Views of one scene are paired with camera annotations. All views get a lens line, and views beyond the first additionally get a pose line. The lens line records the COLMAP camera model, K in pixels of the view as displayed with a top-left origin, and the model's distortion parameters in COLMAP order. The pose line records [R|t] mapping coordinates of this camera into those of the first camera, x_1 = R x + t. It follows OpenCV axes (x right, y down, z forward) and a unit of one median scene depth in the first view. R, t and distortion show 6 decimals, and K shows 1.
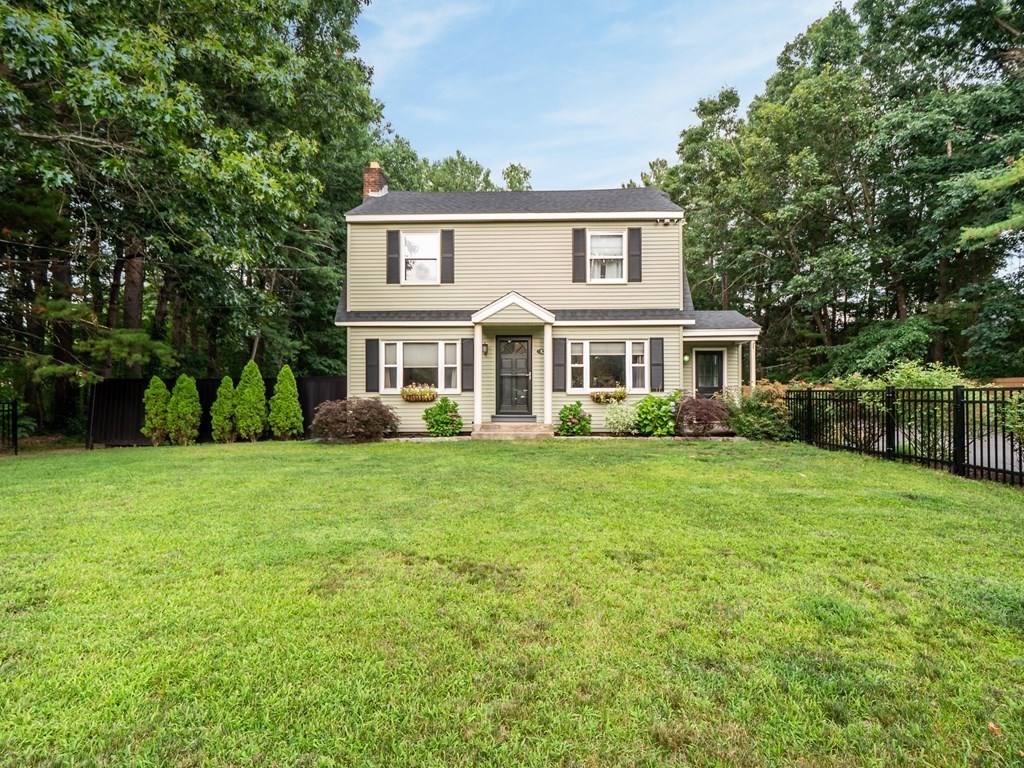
lens RADIAL K [[506.9, 0, 507.7], [0, 506.9, 387.0], [0, 0, 1]] dist [-0.007455, -0.002576]
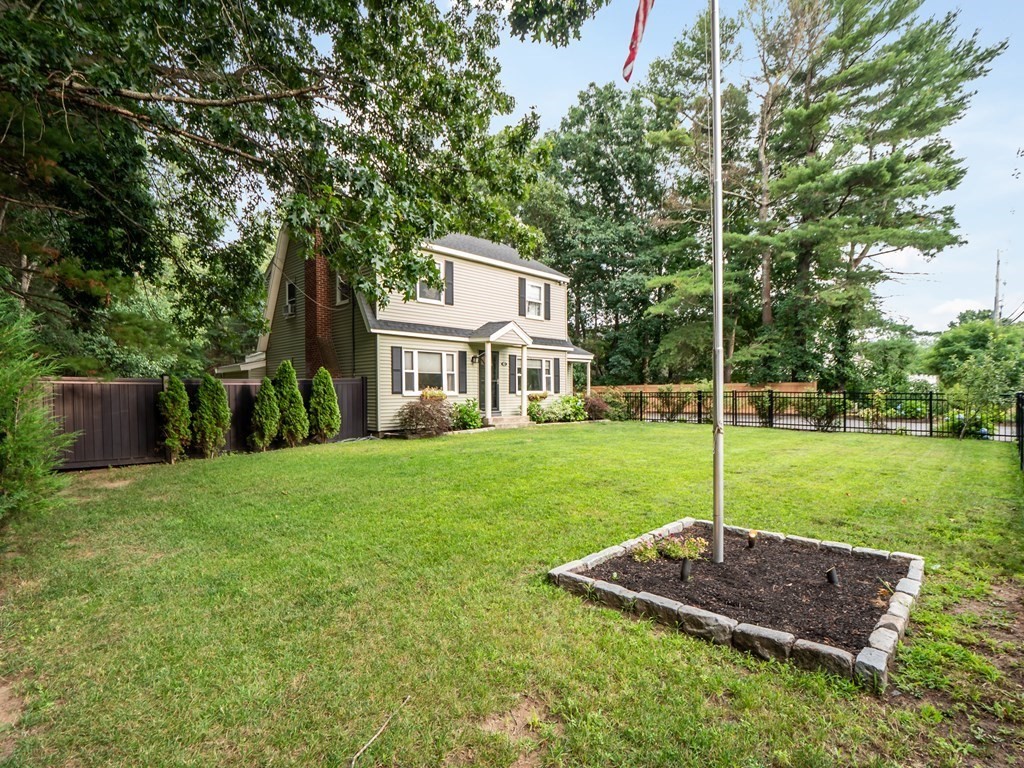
lens RADIAL K [[557.9, 0, 510.1], [0, 557.9, 388.3], [0, 0, 1]] dist [0.000752, 0.000027]
pose [[0.654728, 0.006010, 0.755840, -1.053009], [-0.003517, 0.999982, -0.004904, 0.002772], [-0.755856, 0.000553, 0.654737, 0.004146]]
